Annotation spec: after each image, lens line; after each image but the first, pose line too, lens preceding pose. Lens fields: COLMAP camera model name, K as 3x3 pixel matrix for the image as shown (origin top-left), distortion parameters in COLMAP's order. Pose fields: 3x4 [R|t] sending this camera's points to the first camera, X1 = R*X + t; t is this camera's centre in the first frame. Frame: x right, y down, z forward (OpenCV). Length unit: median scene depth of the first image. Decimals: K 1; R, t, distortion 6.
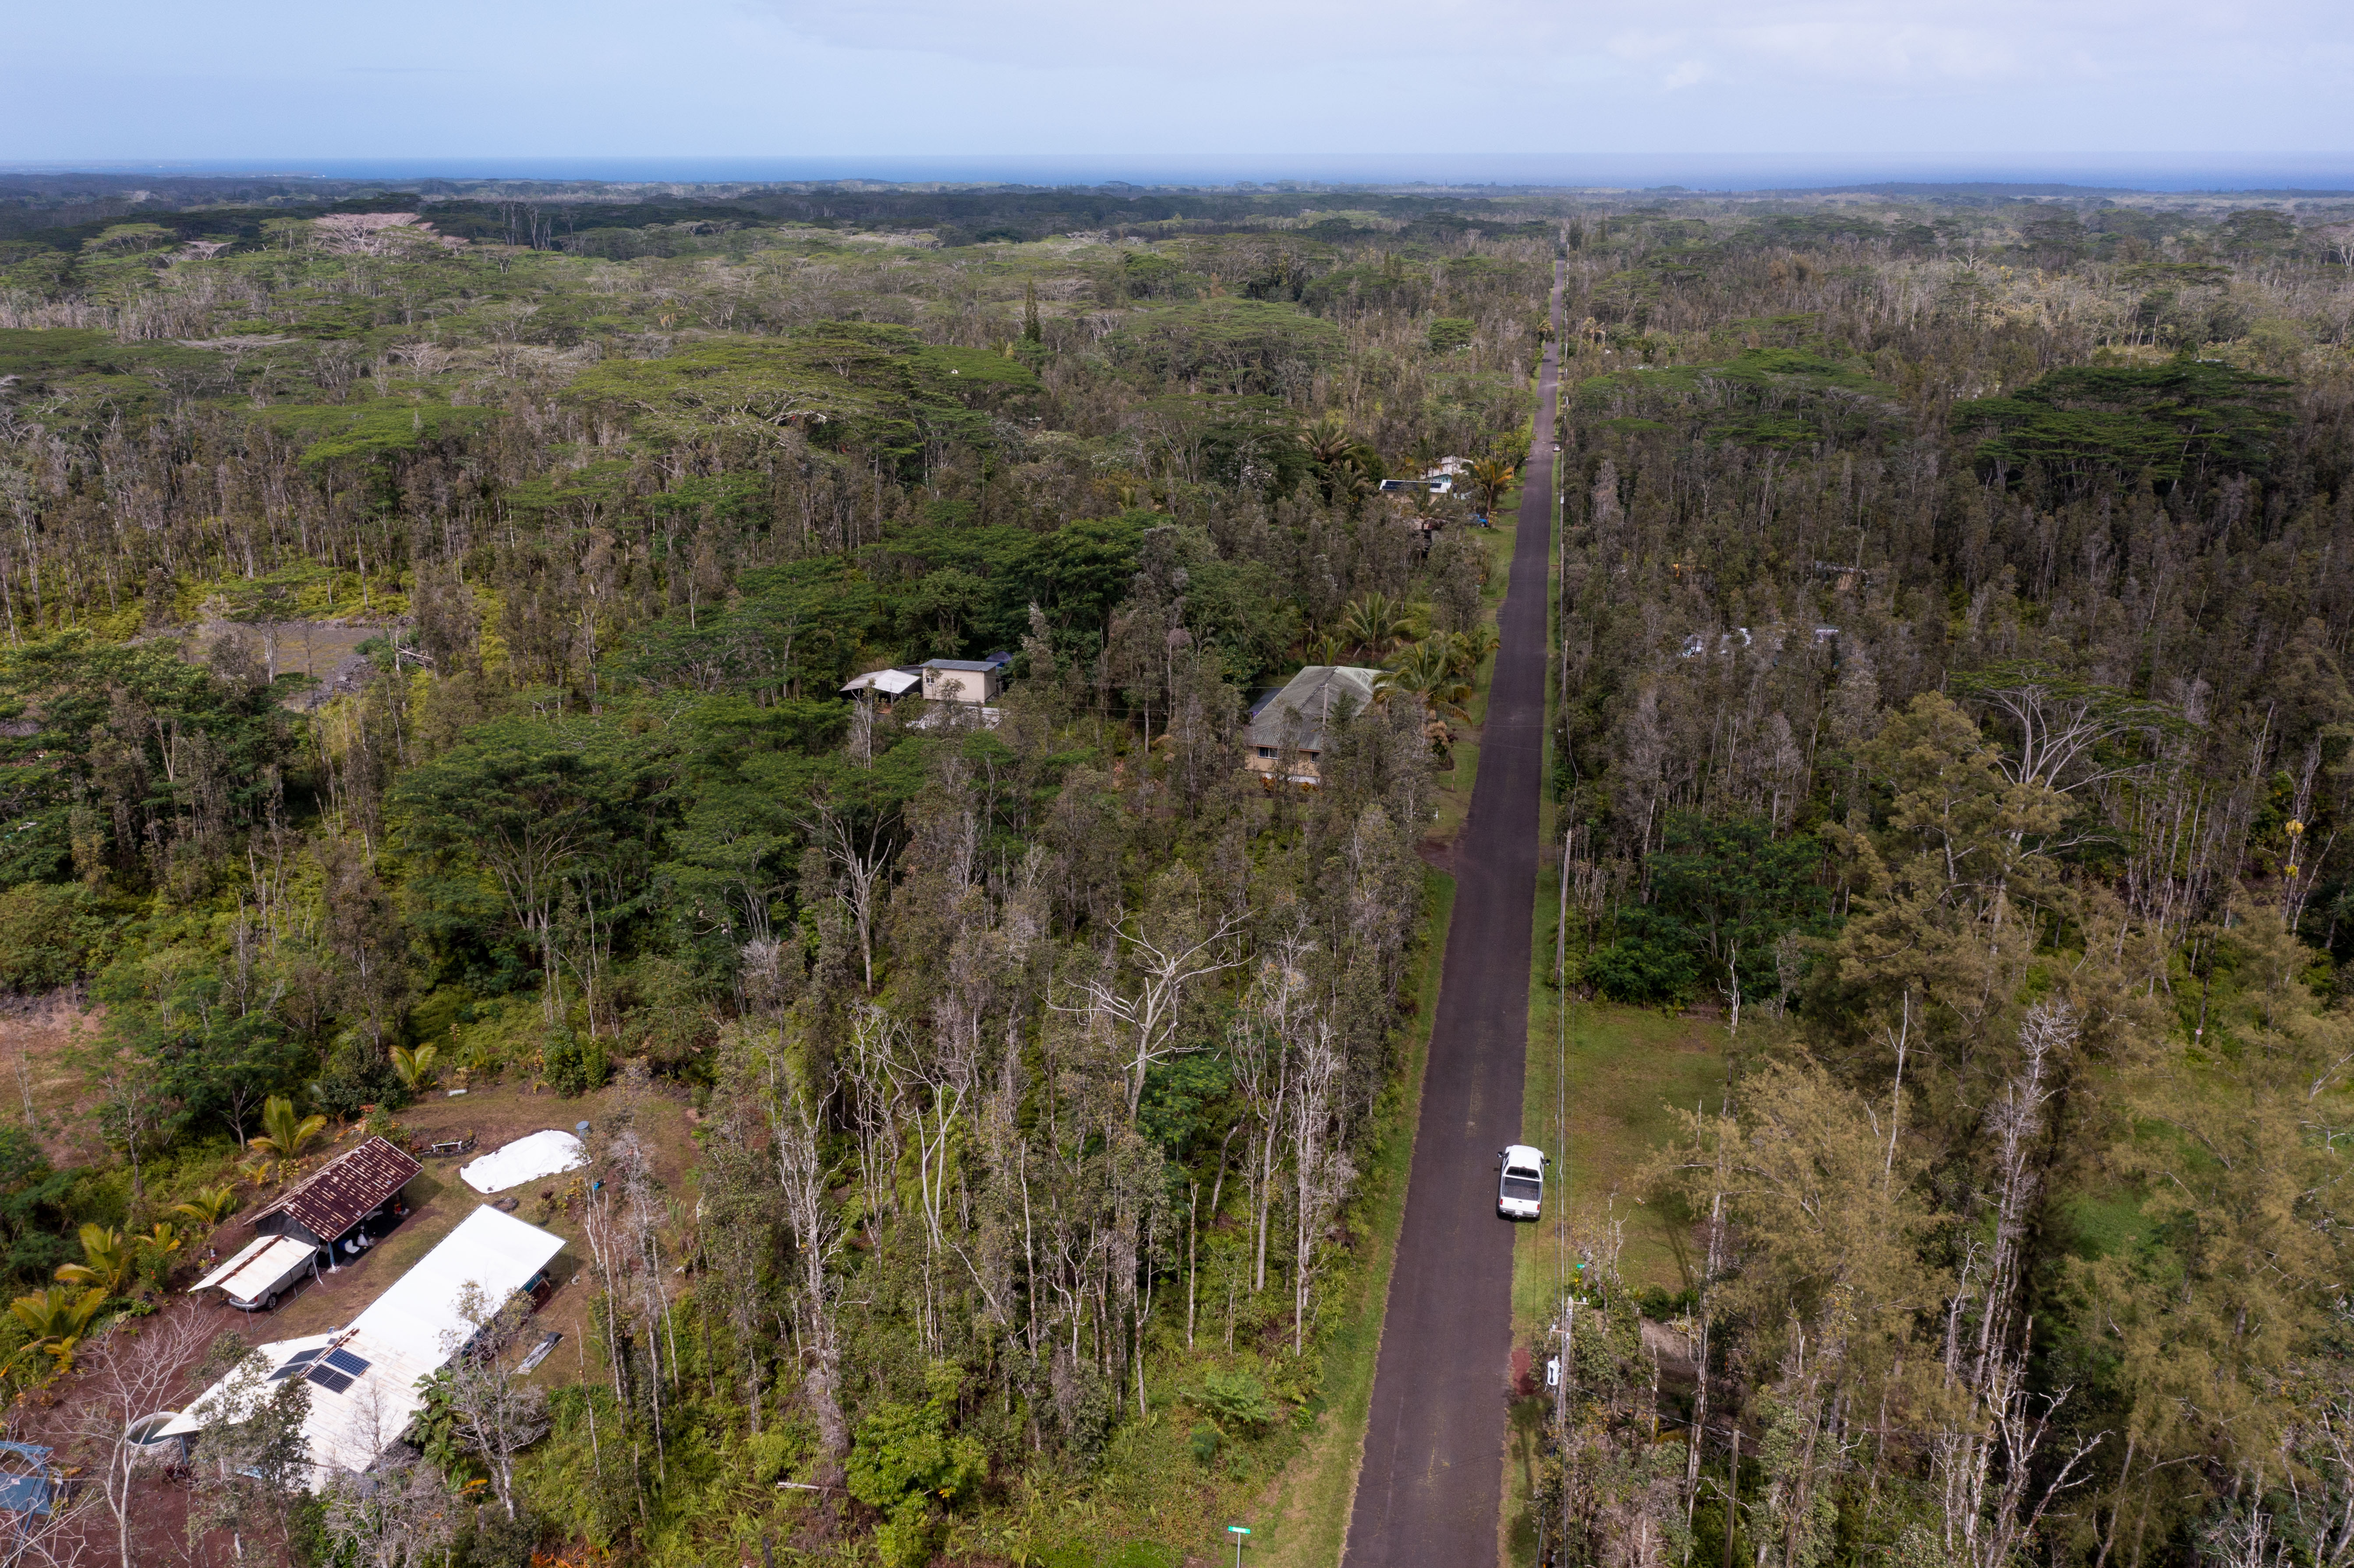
lens RADIAL K [[1896.2, 0, 1171.6], [0, 1896.2, 777.2], [0, 0, 1]] dist [-0.000754, 0.008388]
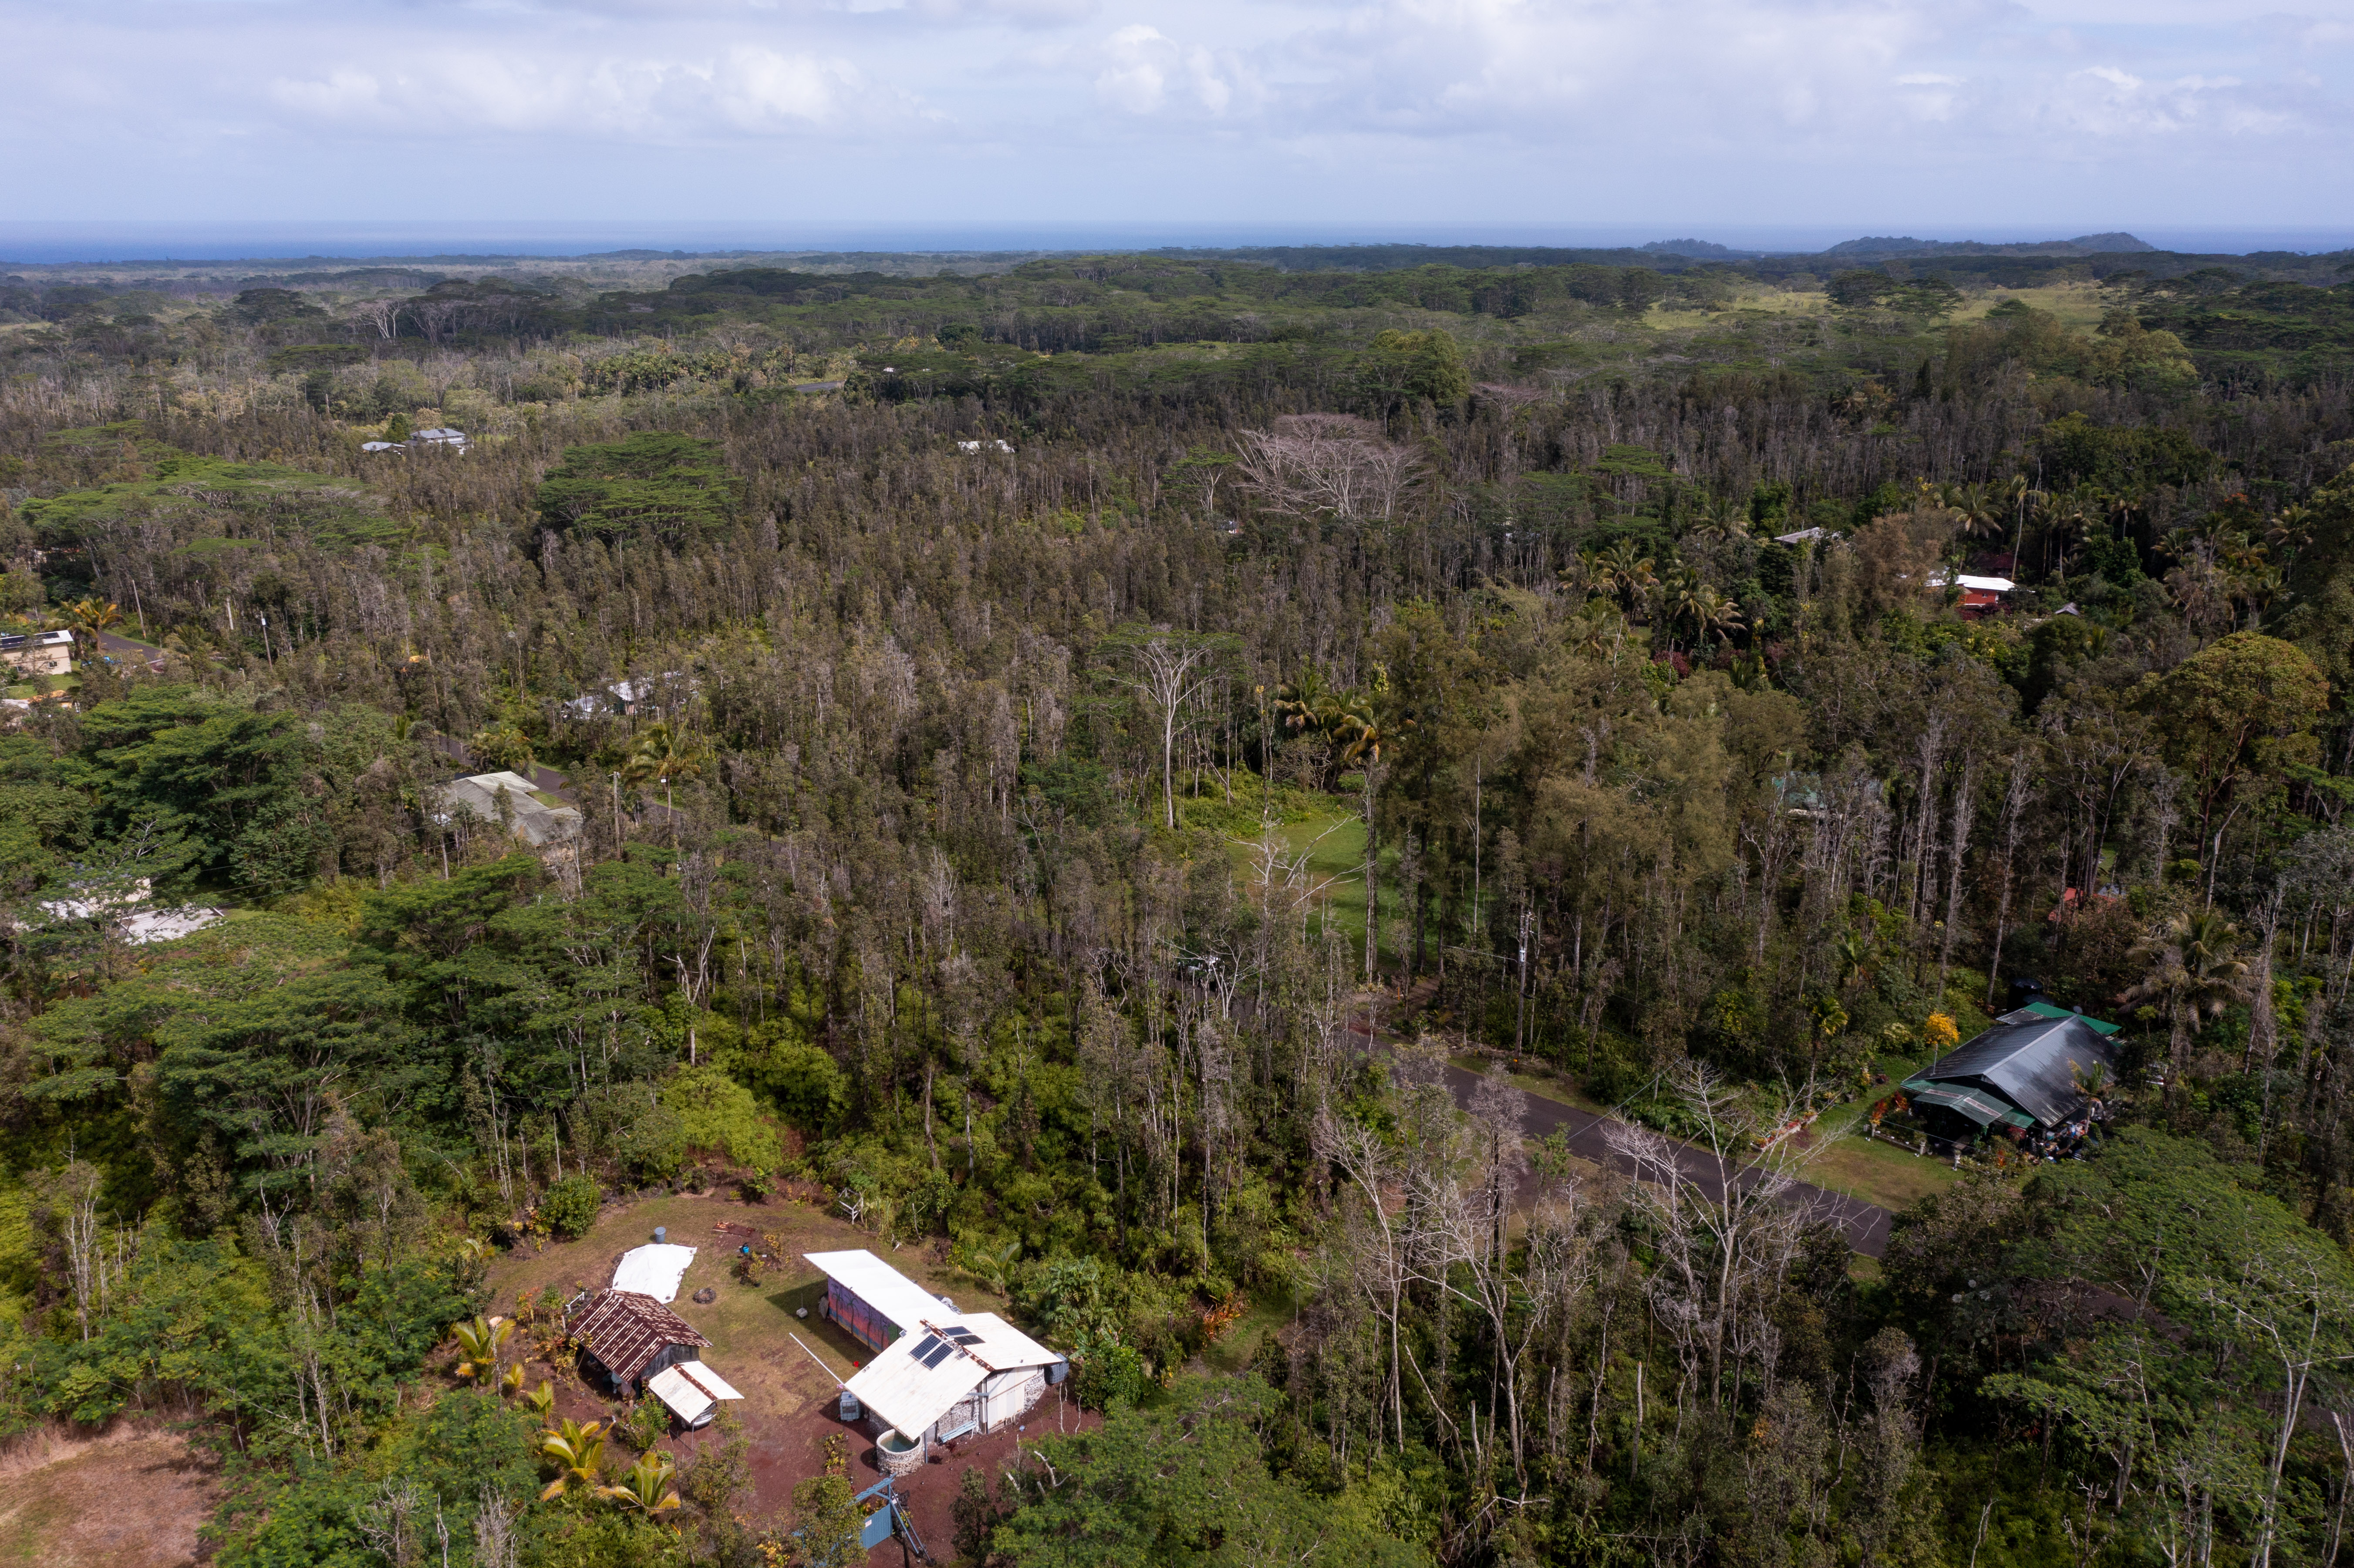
lens RADIAL K [[1877.0, 0, 1173.5], [0, 1877.0, 782.4], [0, 0, 1]] dist [-0.003930, 0.005248]
pose [[0.538693, -0.241551, 0.807133, -1.034990], [0.263600, 0.958243, 0.110843, -0.122829], [-0.800203, 0.153050, 0.579871, 0.063531]]
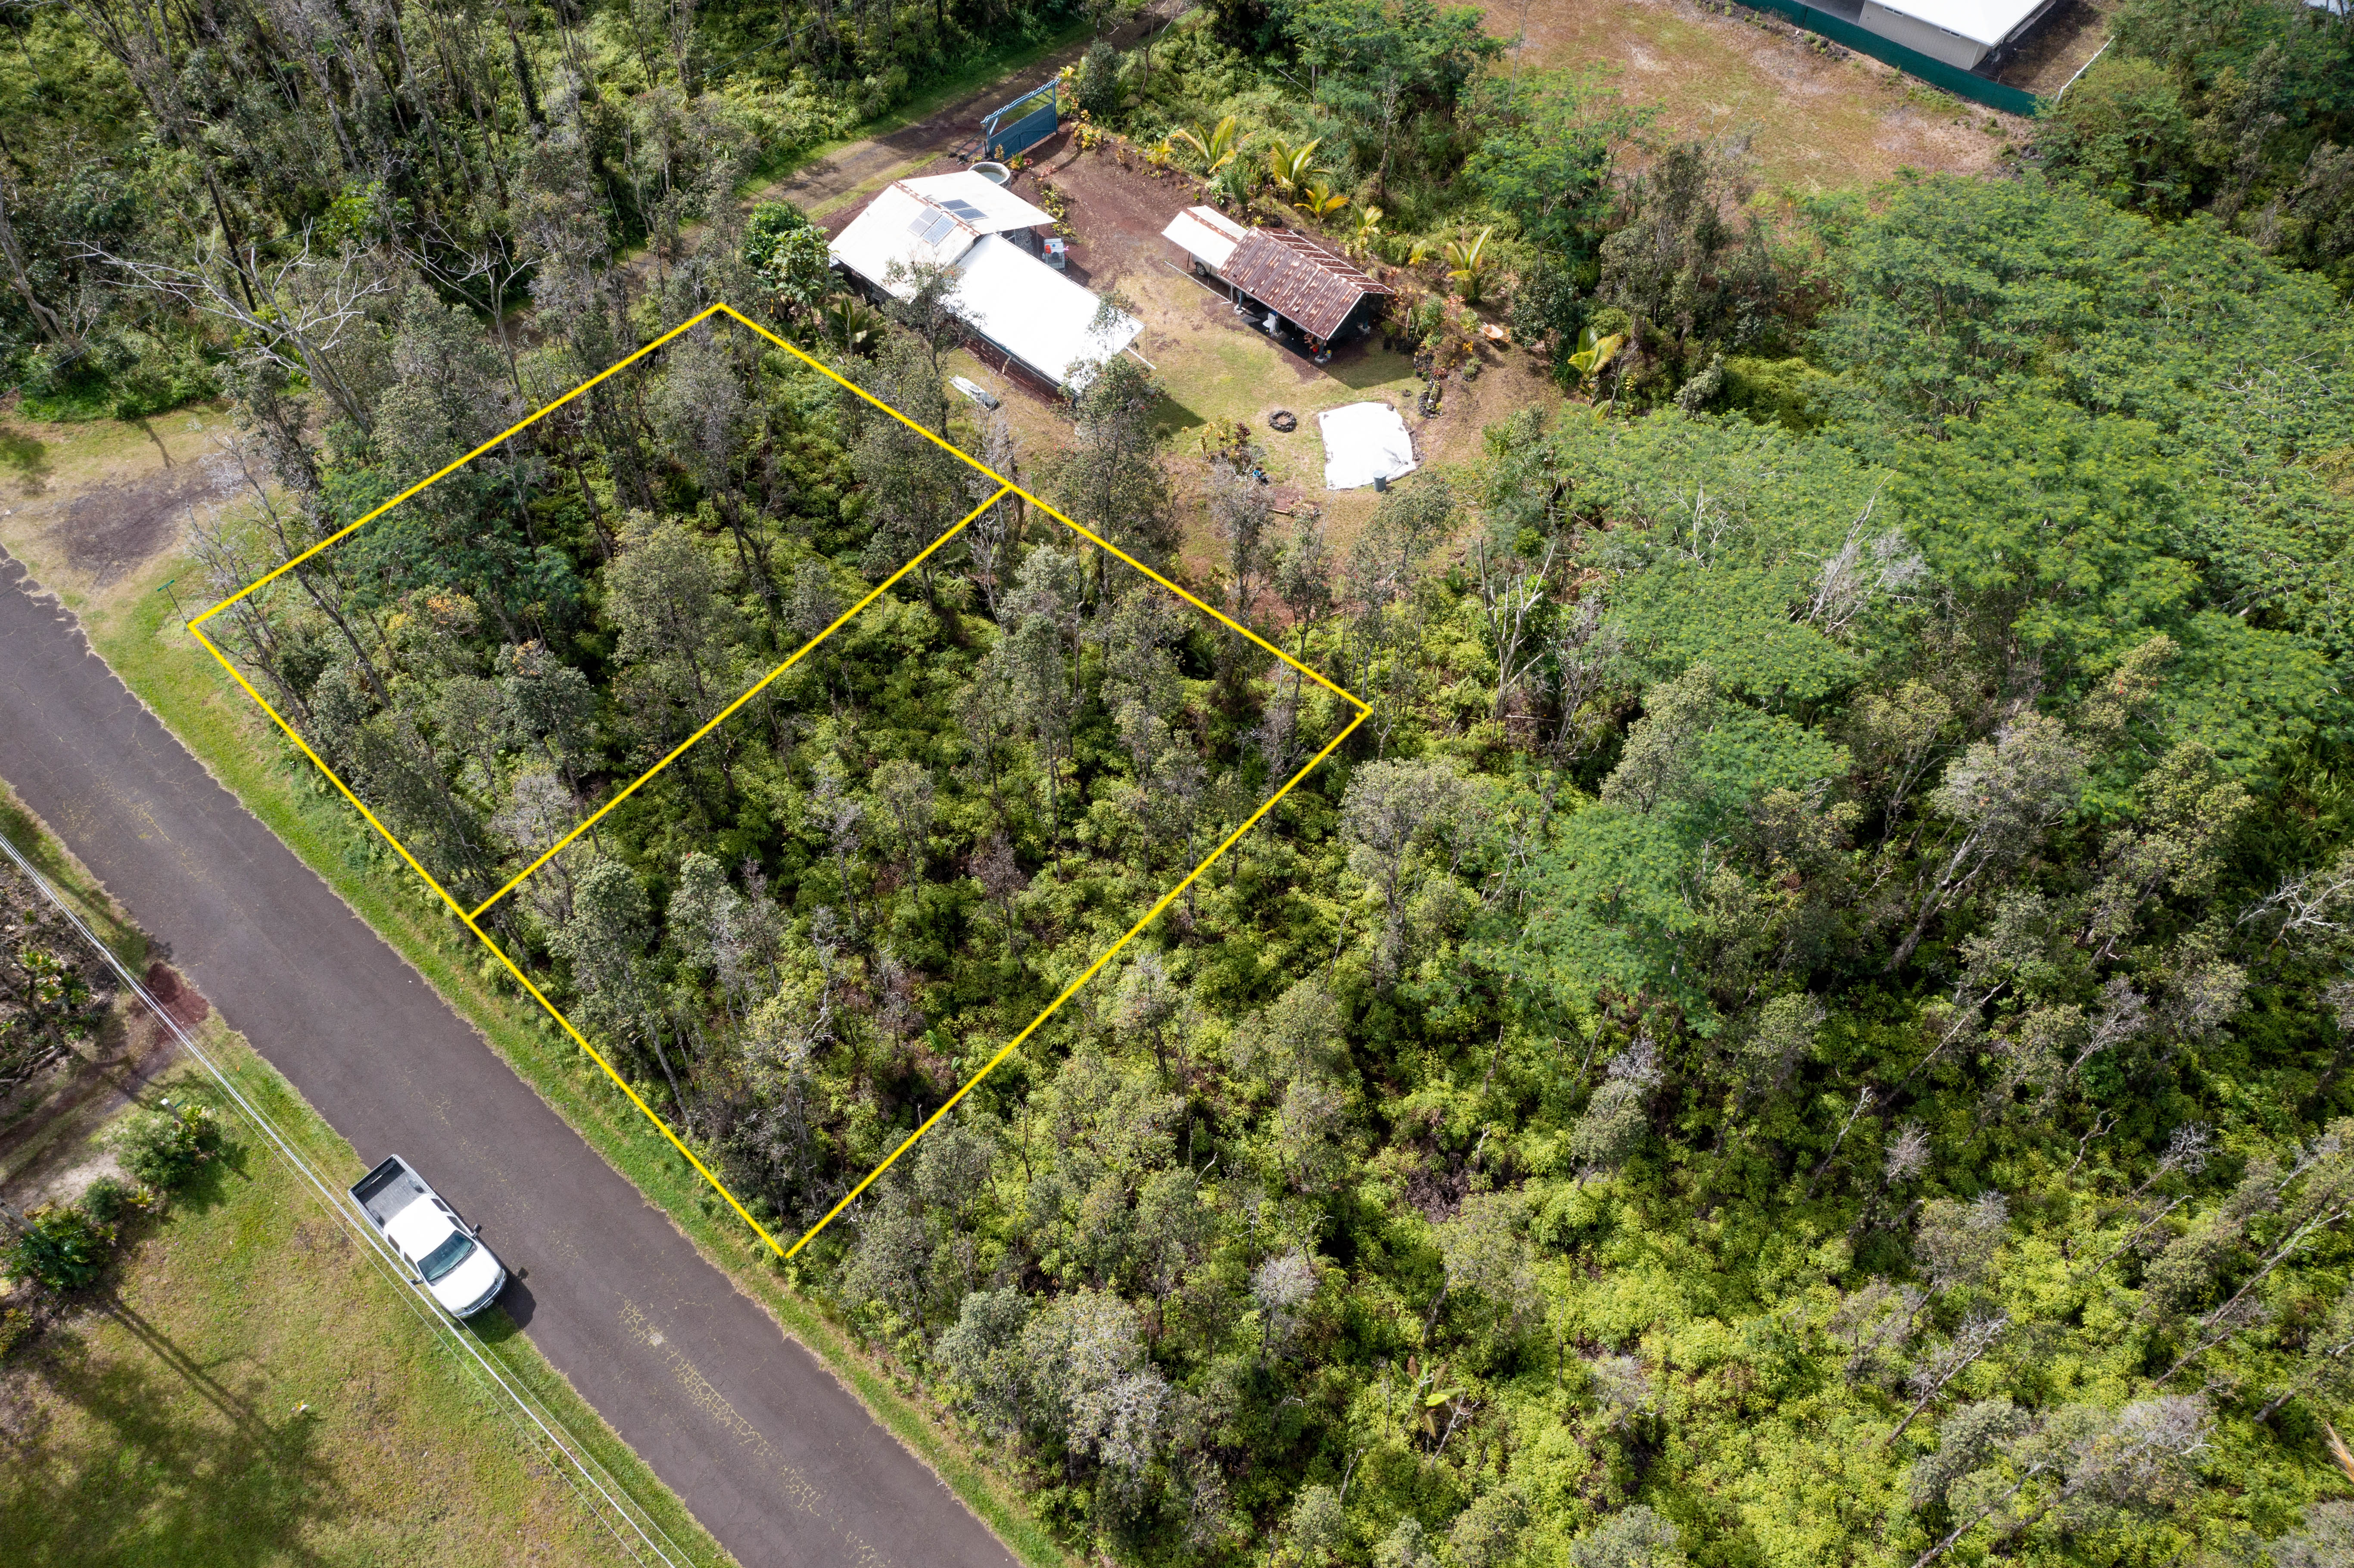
lens RADIAL K [[1868.5, 0, 1175.4], [0, 1868.5, 773.6], [0, 0, 1]] dist [-0.002321, 0.005552]
pose [[-0.499888, 0.678915, -0.537760, 0.276974], [-0.273613, 0.465313, 0.841796, -0.441465], [0.821734, 0.567942, -0.046844, 1.089134]]
